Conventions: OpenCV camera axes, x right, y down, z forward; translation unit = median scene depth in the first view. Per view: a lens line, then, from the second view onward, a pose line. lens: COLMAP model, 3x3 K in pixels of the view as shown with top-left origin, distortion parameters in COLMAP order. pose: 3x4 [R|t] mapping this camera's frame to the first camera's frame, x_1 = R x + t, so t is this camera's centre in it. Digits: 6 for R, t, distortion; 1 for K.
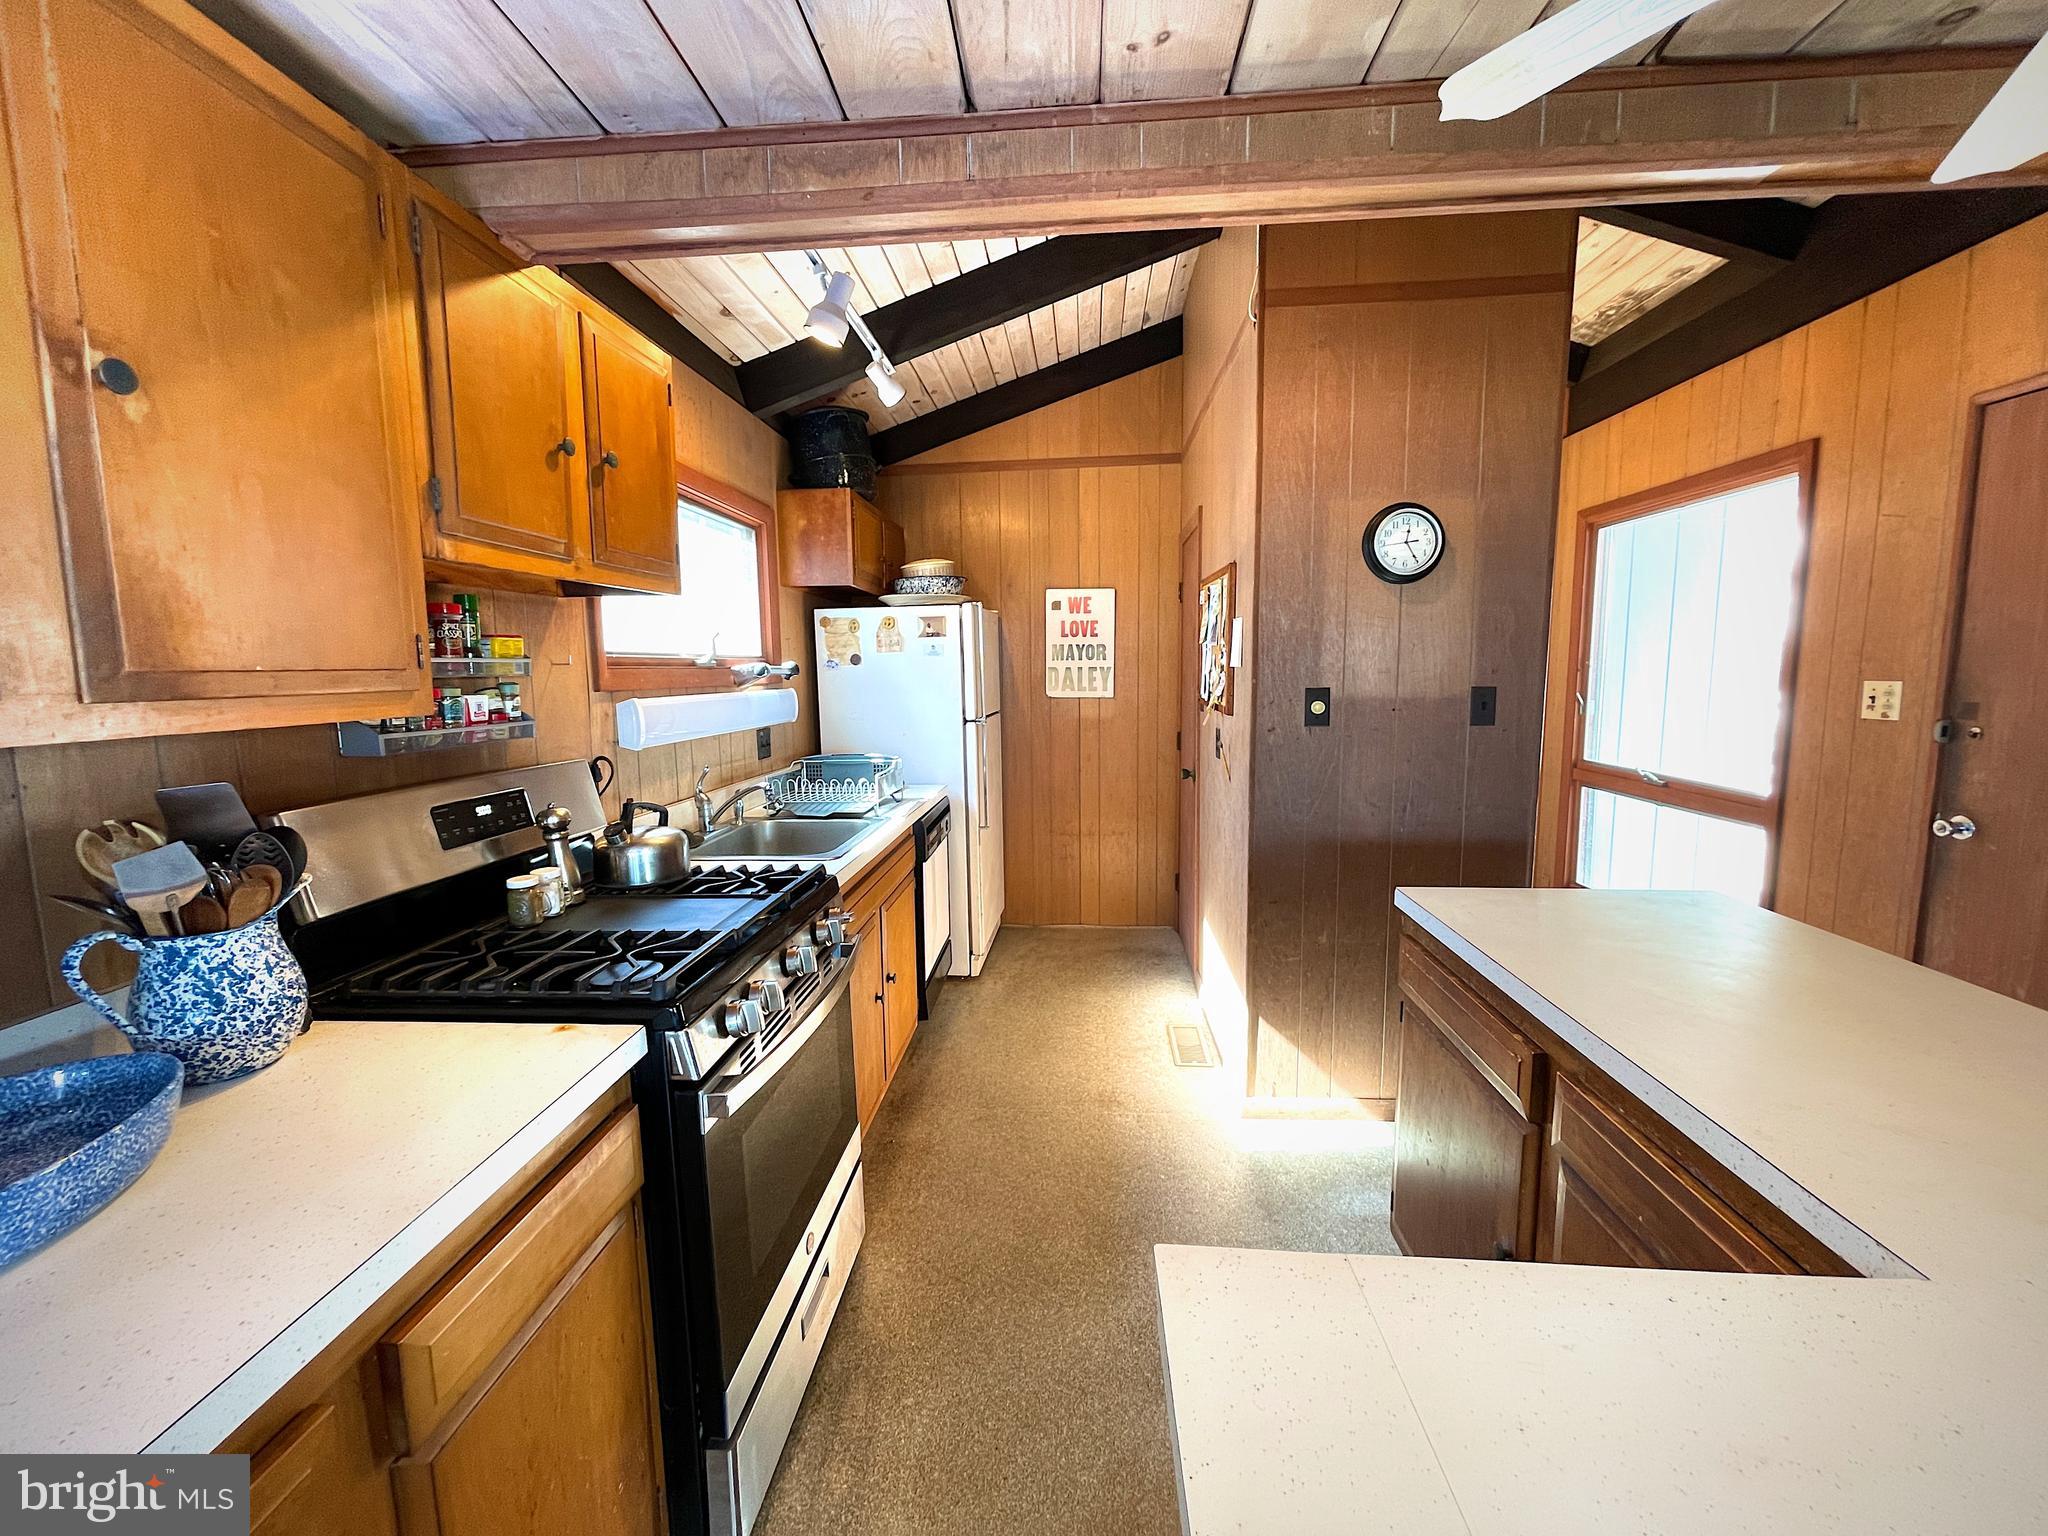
lens RADIAL K [[824.4, 0, 1013.2], [0, 824.4, 765.0], [0, 0, 1]] dist [-0.001336, -0.000447]
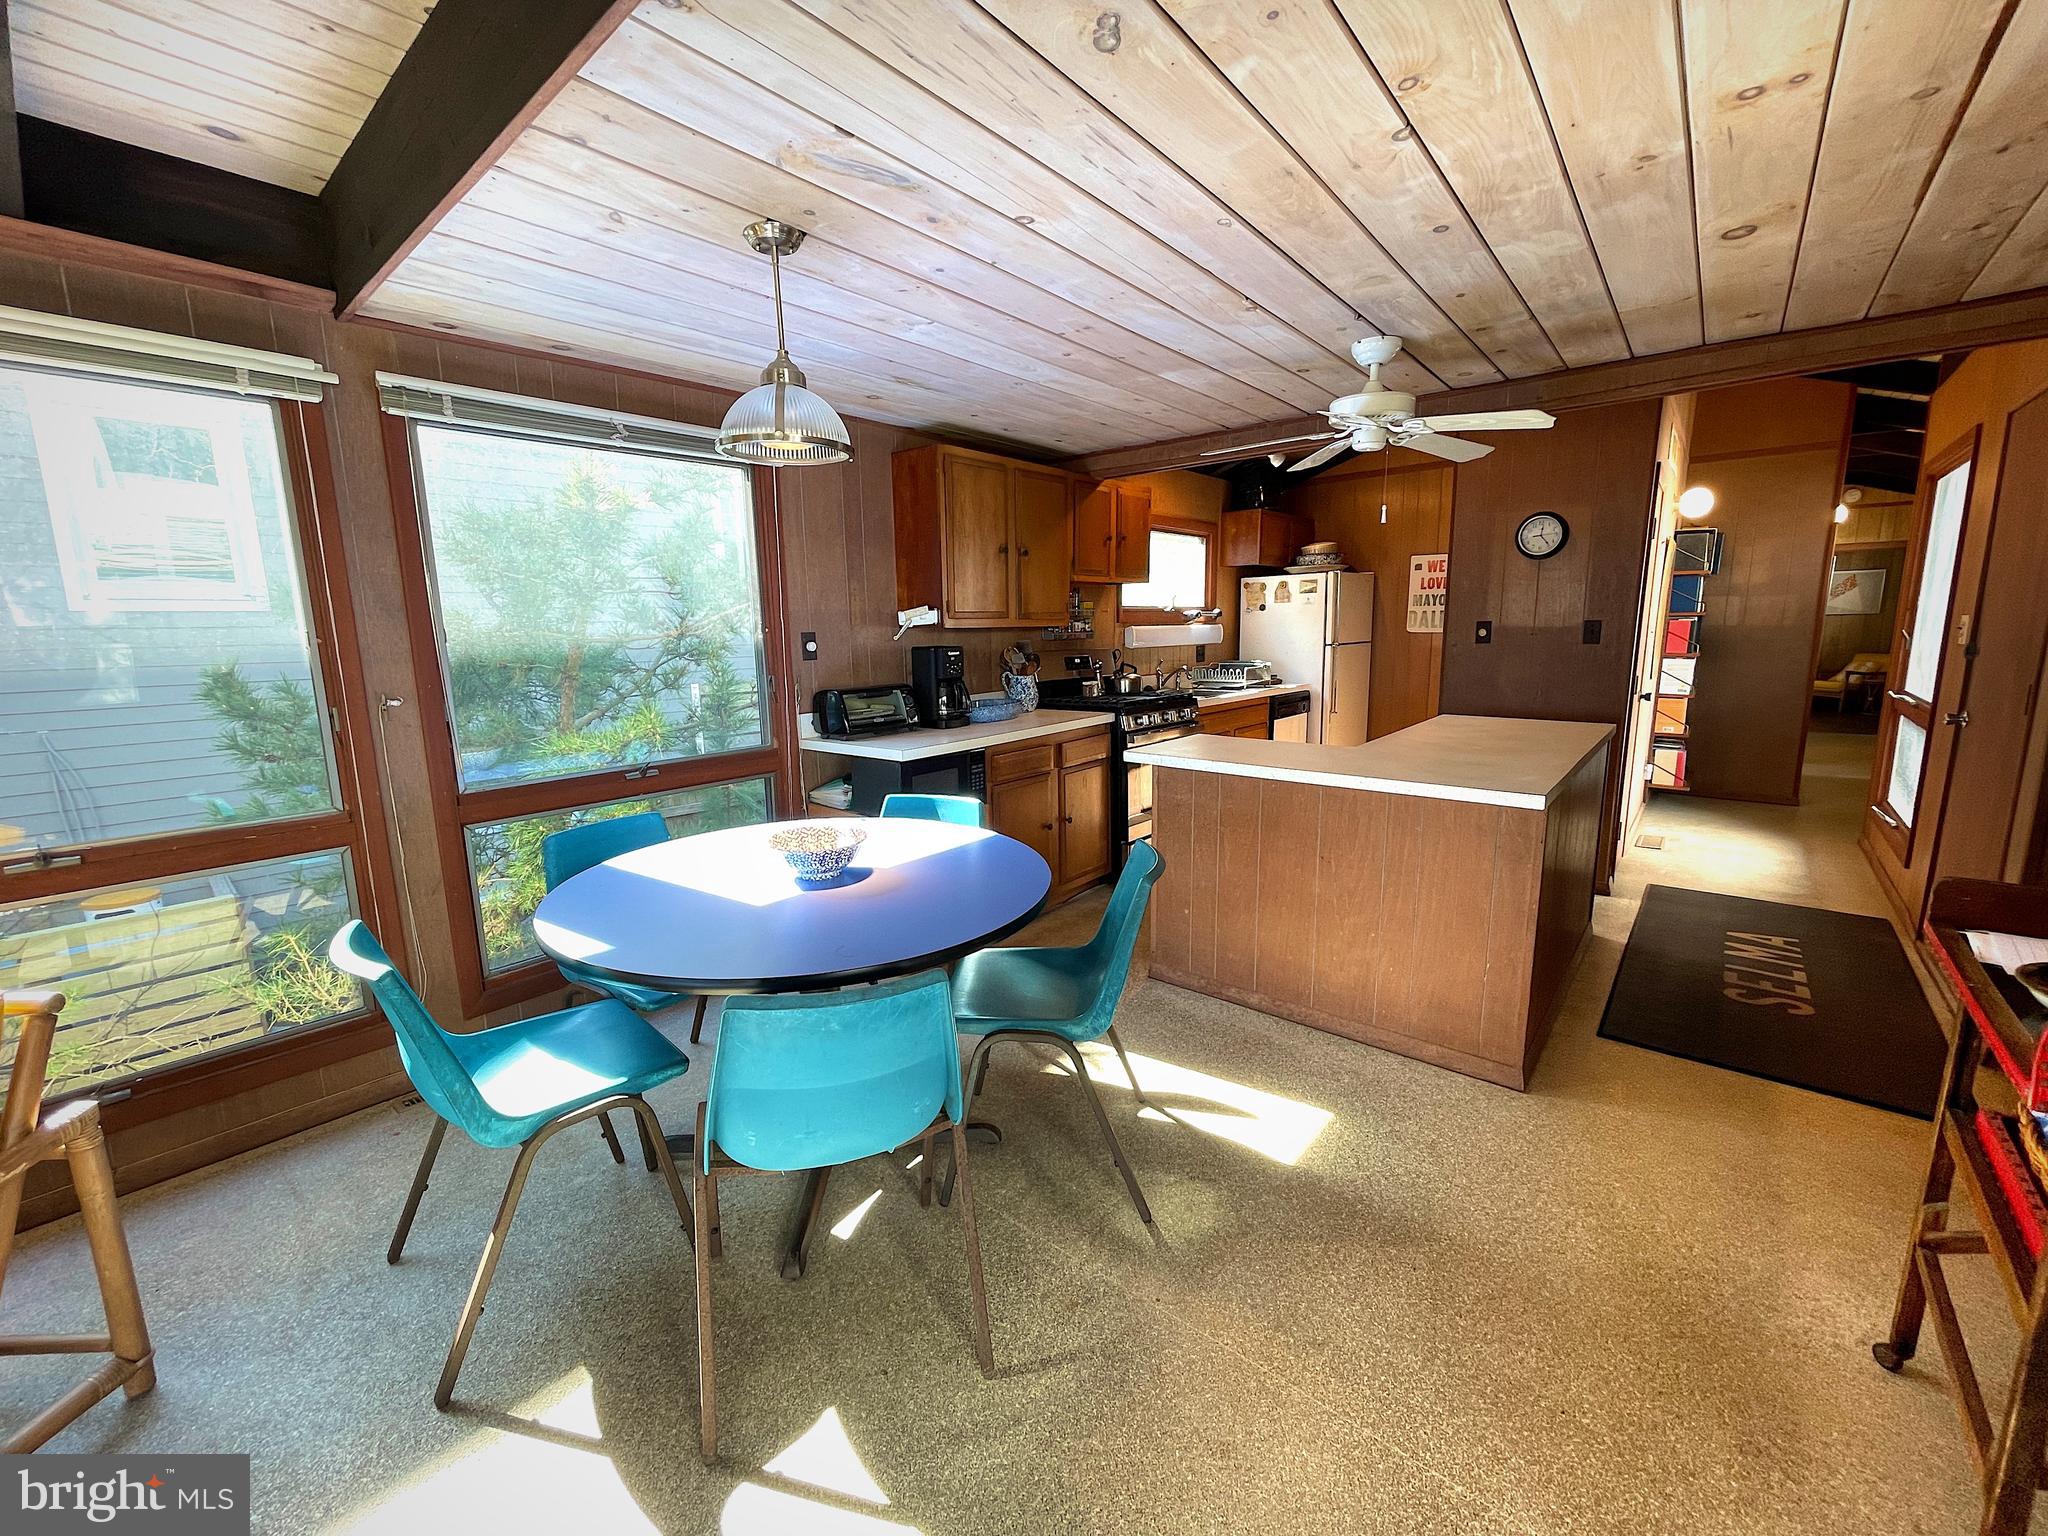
lens RADIAL K [[824.4, 0, 1023.1], [0, 824.4, 769.8], [0, 0, 1]] dist [-0.001336, -0.000447]
pose [[0.815132, 0.101277, -0.570353, 0.592696], [-0.062027, 0.994197, 0.087891, 0.124499], [0.575945, -0.036265, 0.816684, -0.987601]]
